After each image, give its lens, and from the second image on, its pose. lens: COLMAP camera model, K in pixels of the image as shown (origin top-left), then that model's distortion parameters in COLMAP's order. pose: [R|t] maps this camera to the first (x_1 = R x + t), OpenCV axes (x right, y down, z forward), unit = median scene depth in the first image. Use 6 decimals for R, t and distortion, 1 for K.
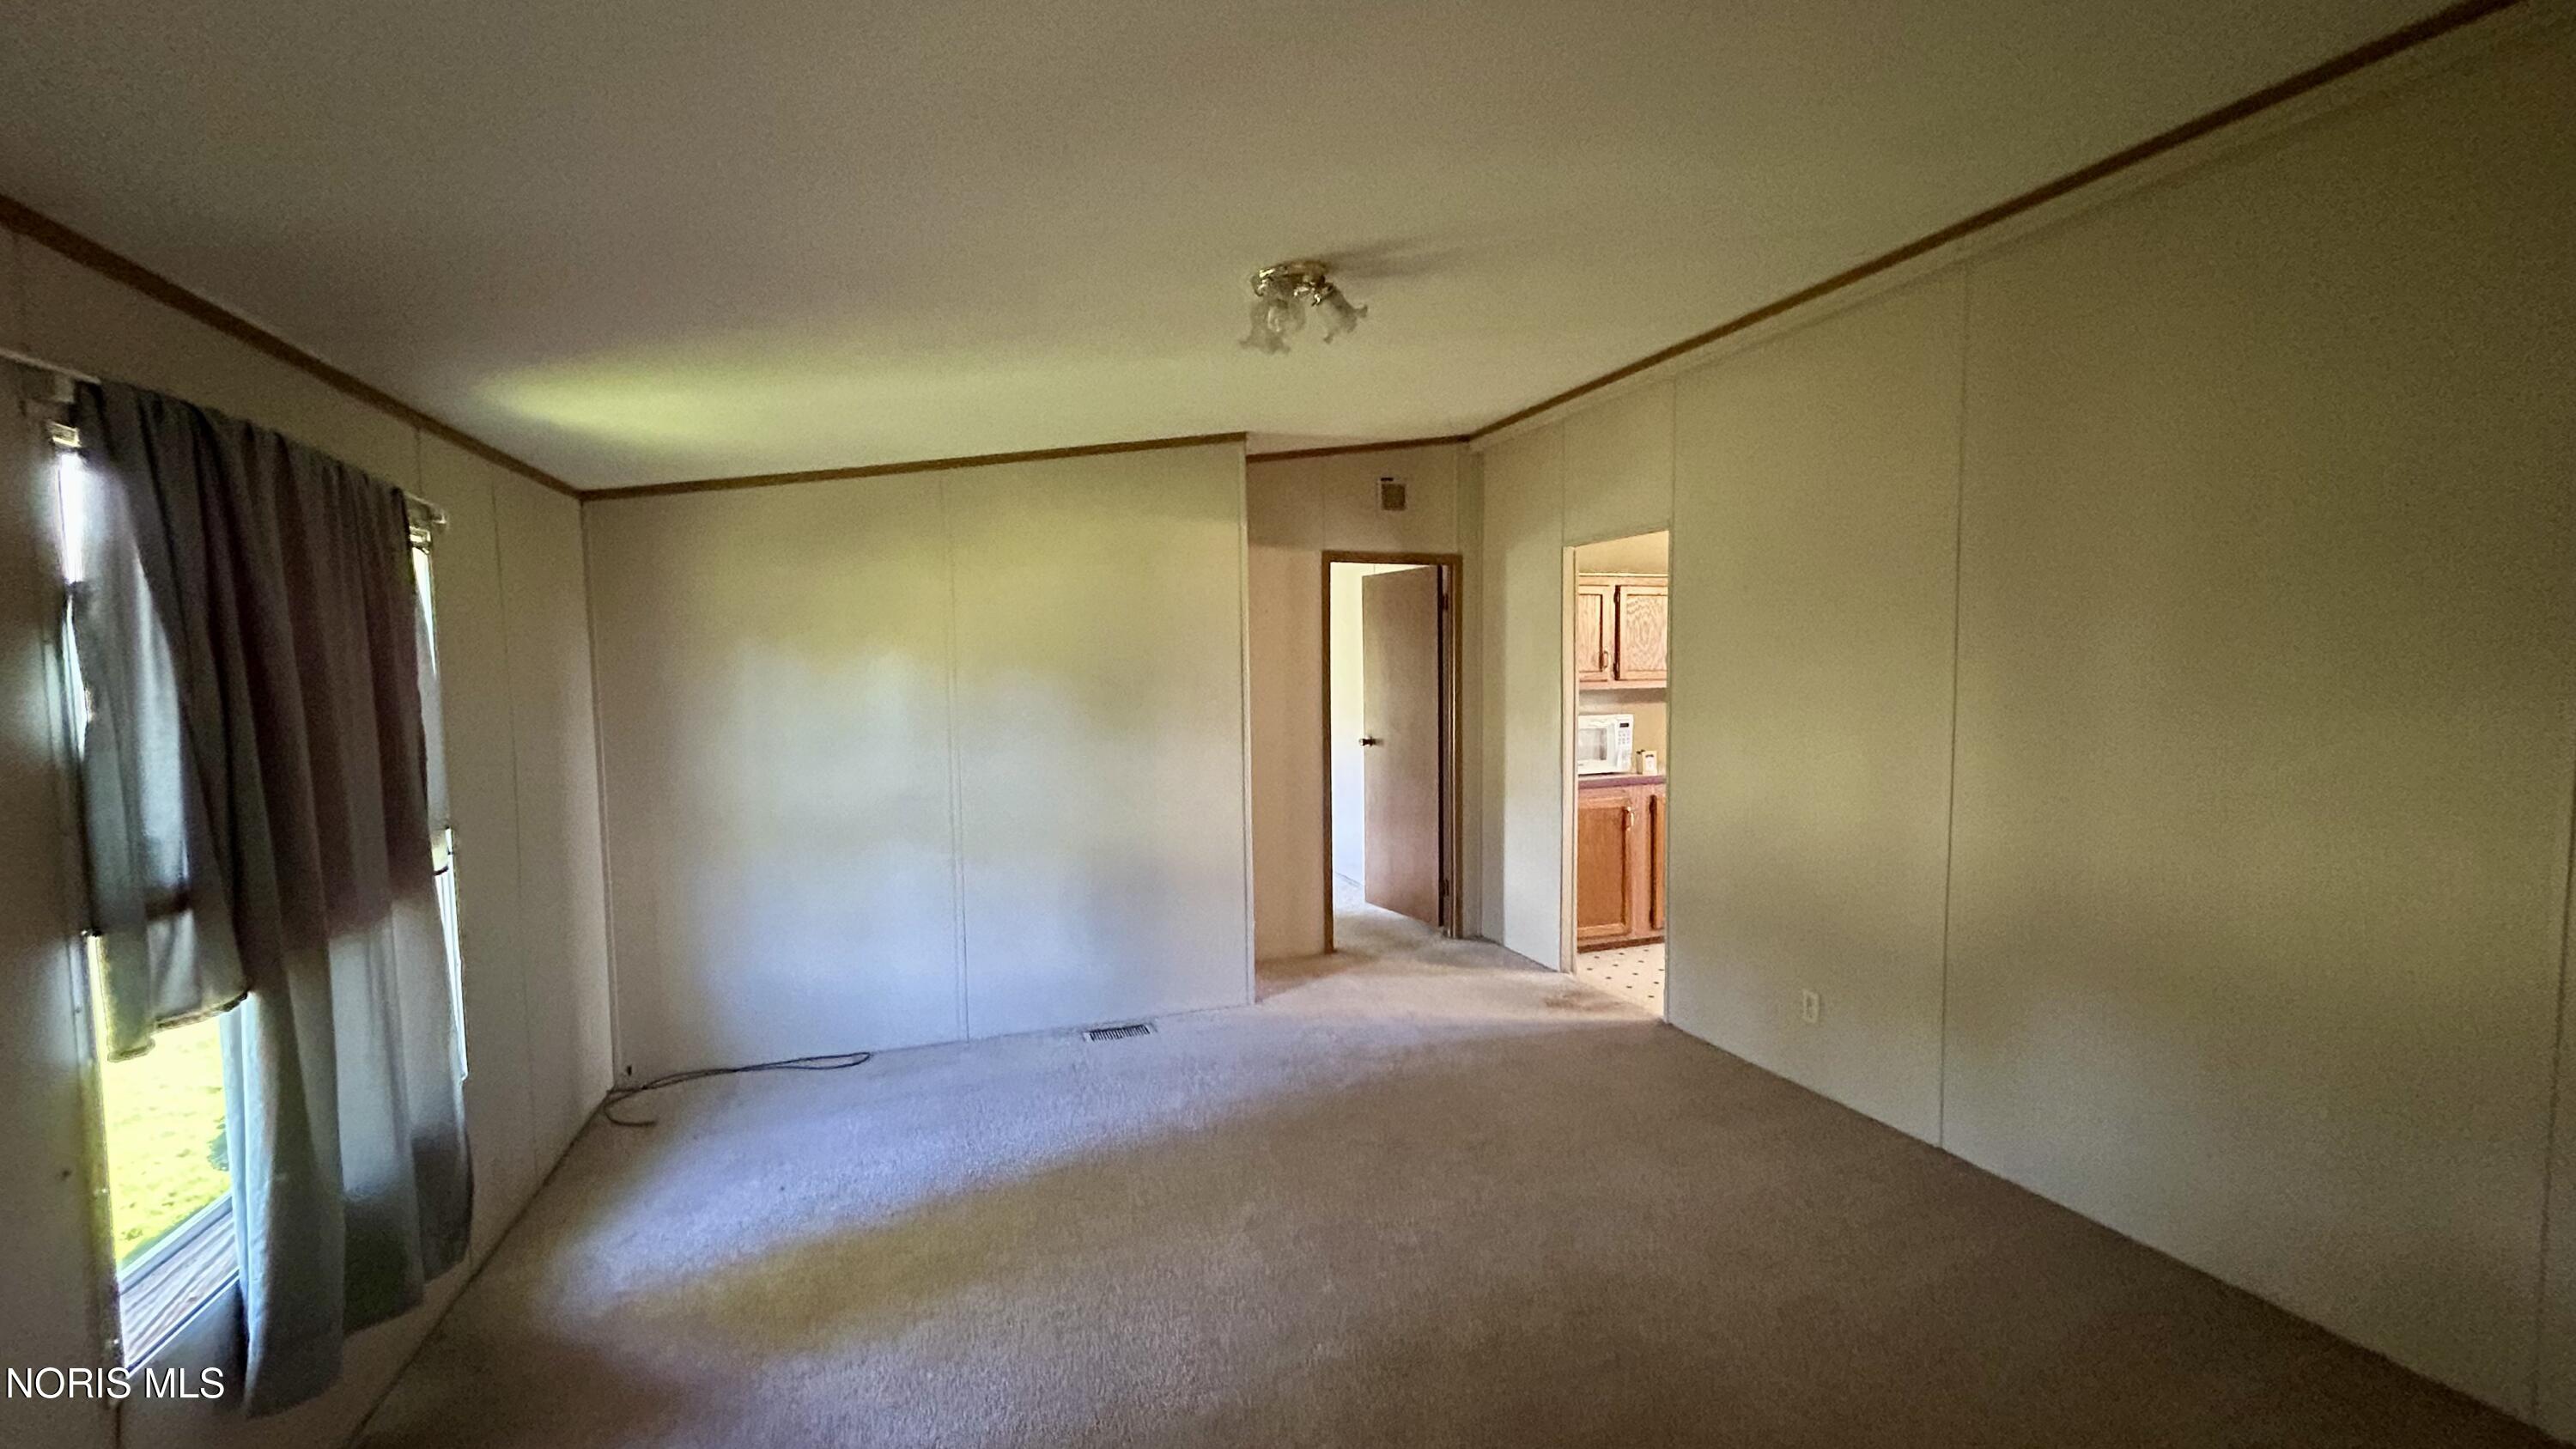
lens RADIAL K [[1034.8, 0, 1300.4], [0, 1034.8, 729.8], [0, 0, 1]] dist [-0.014460, 0.000070]
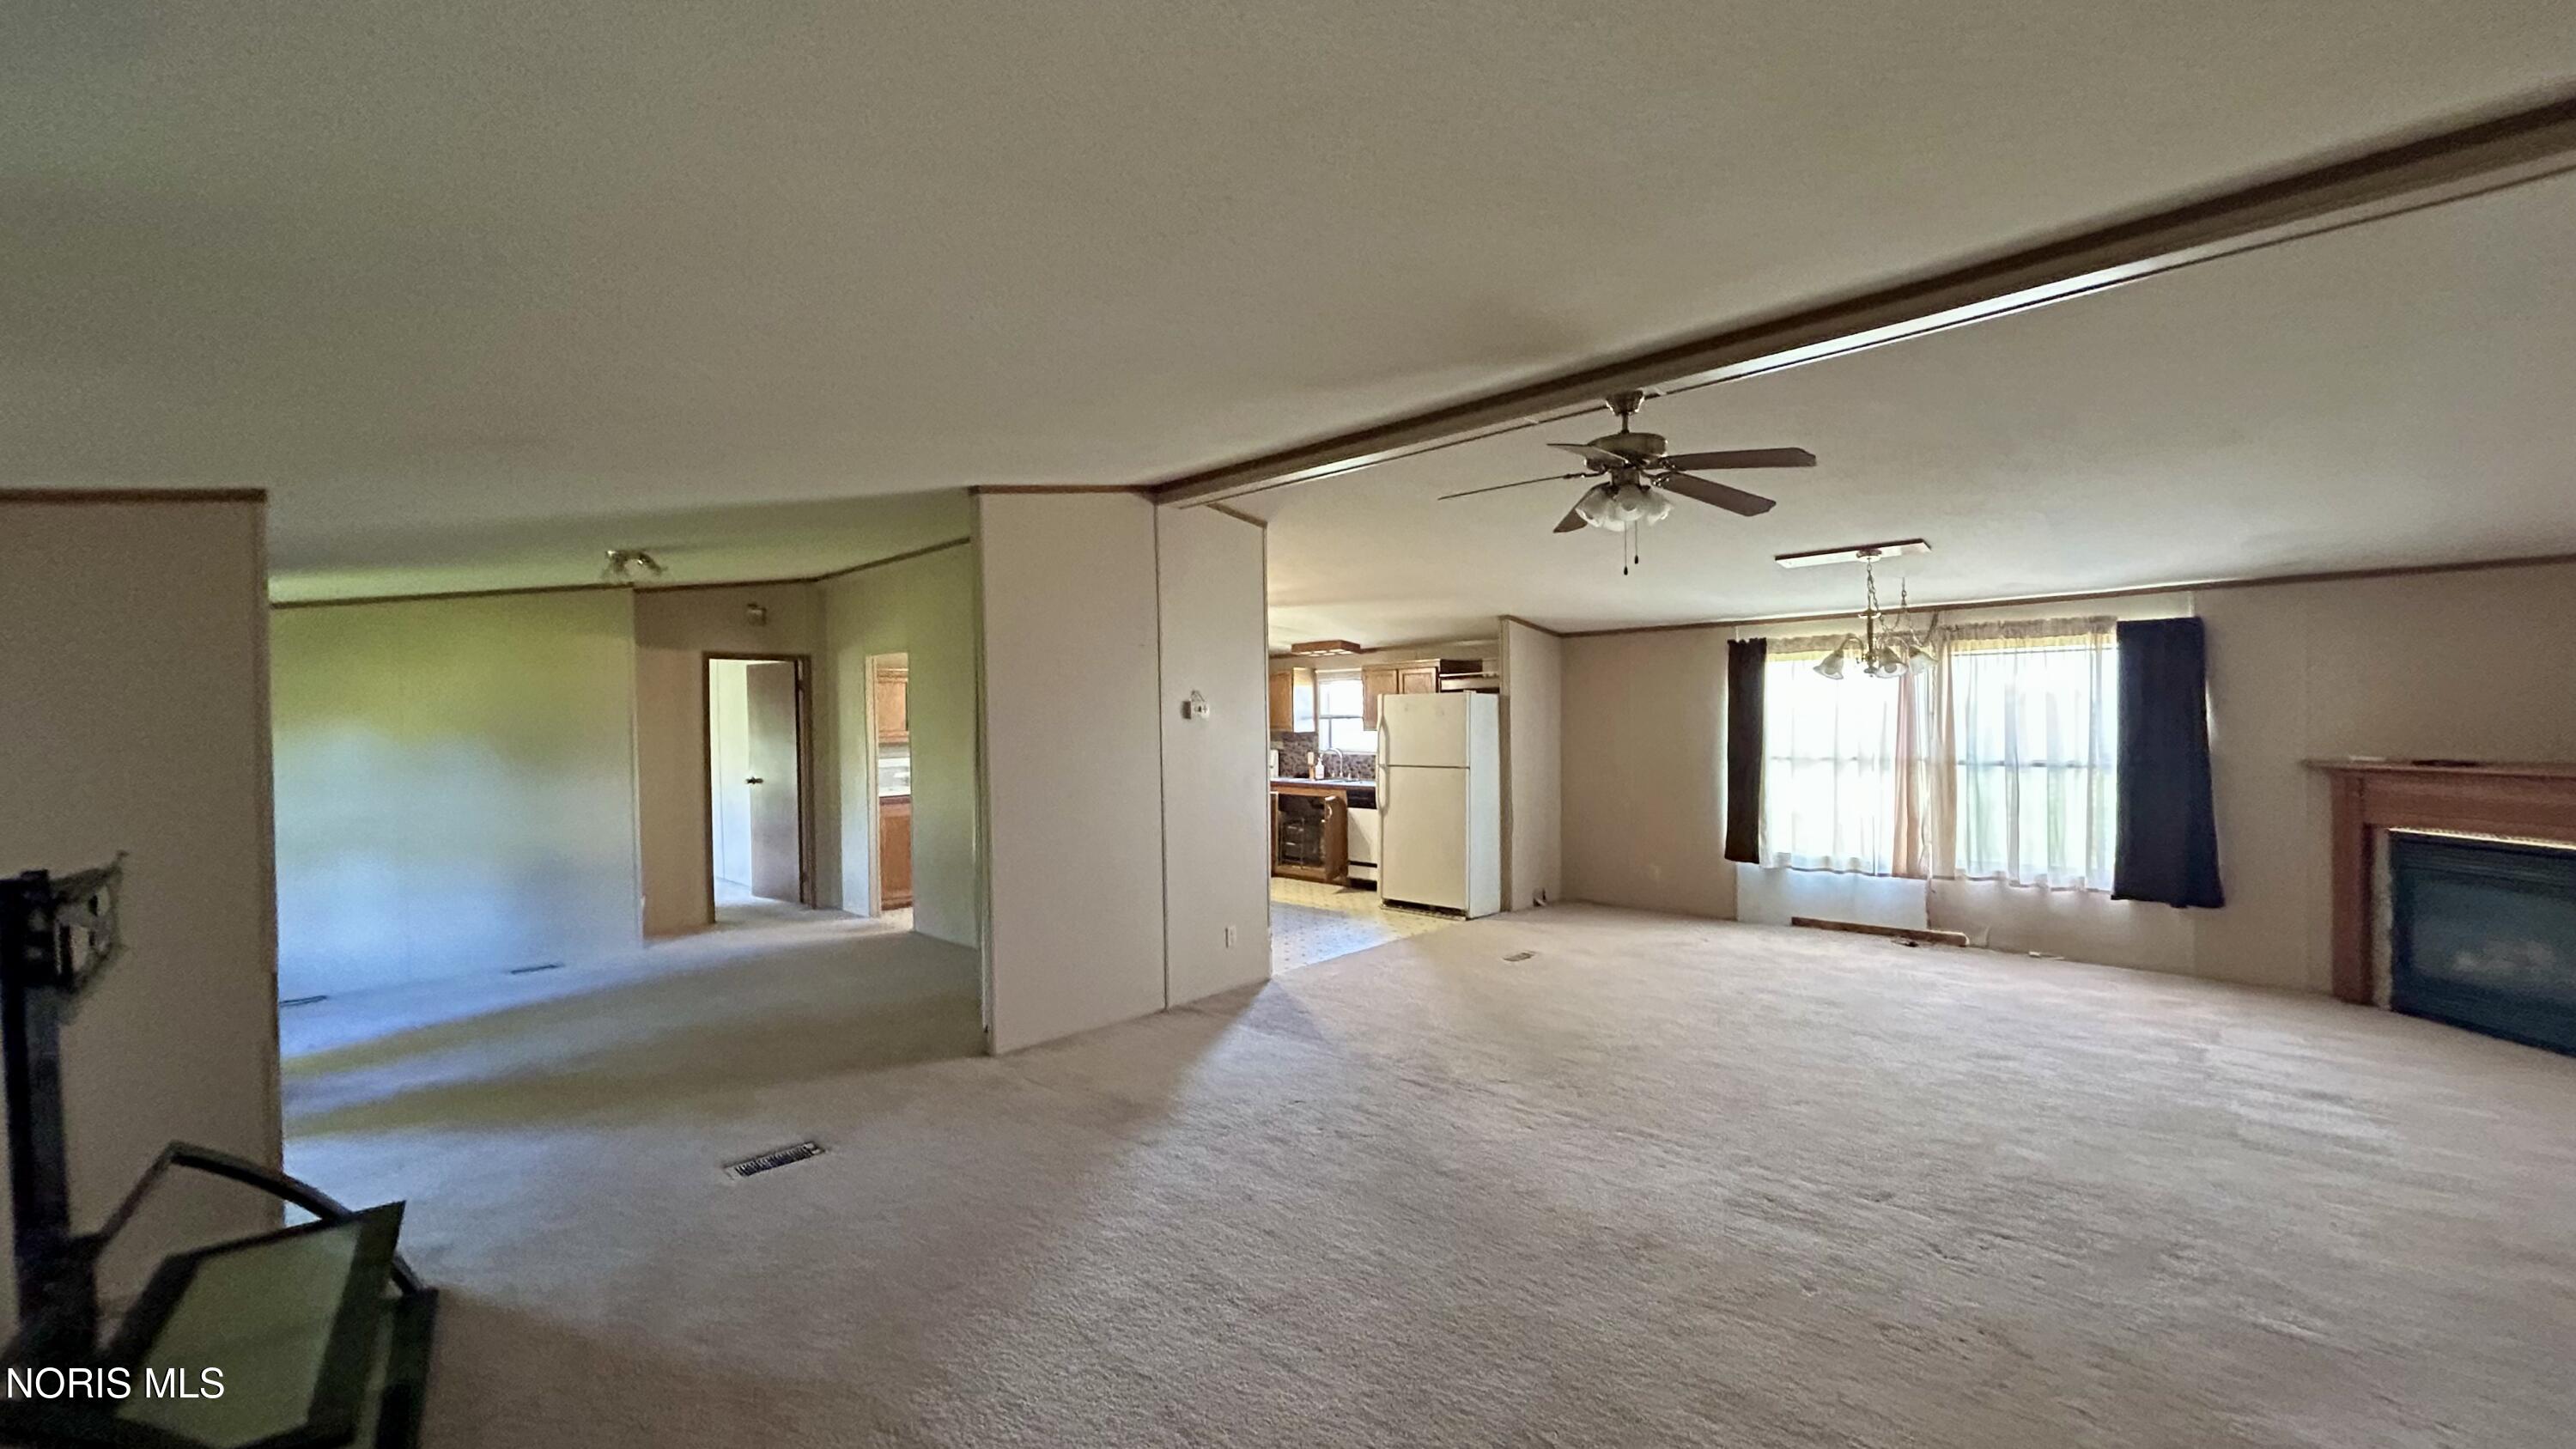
lens RADIAL K [[1034.8, 0, 1300.4], [0, 1034.8, 729.8], [0, 0, 1]] dist [-0.014460, 0.000070]
pose [[0.897284, -0.003315, 0.441441, 0.138735], [0.029607, 0.998172, -0.052684, 0.043638], [-0.440460, 0.060343, 0.895742, -0.704453]]
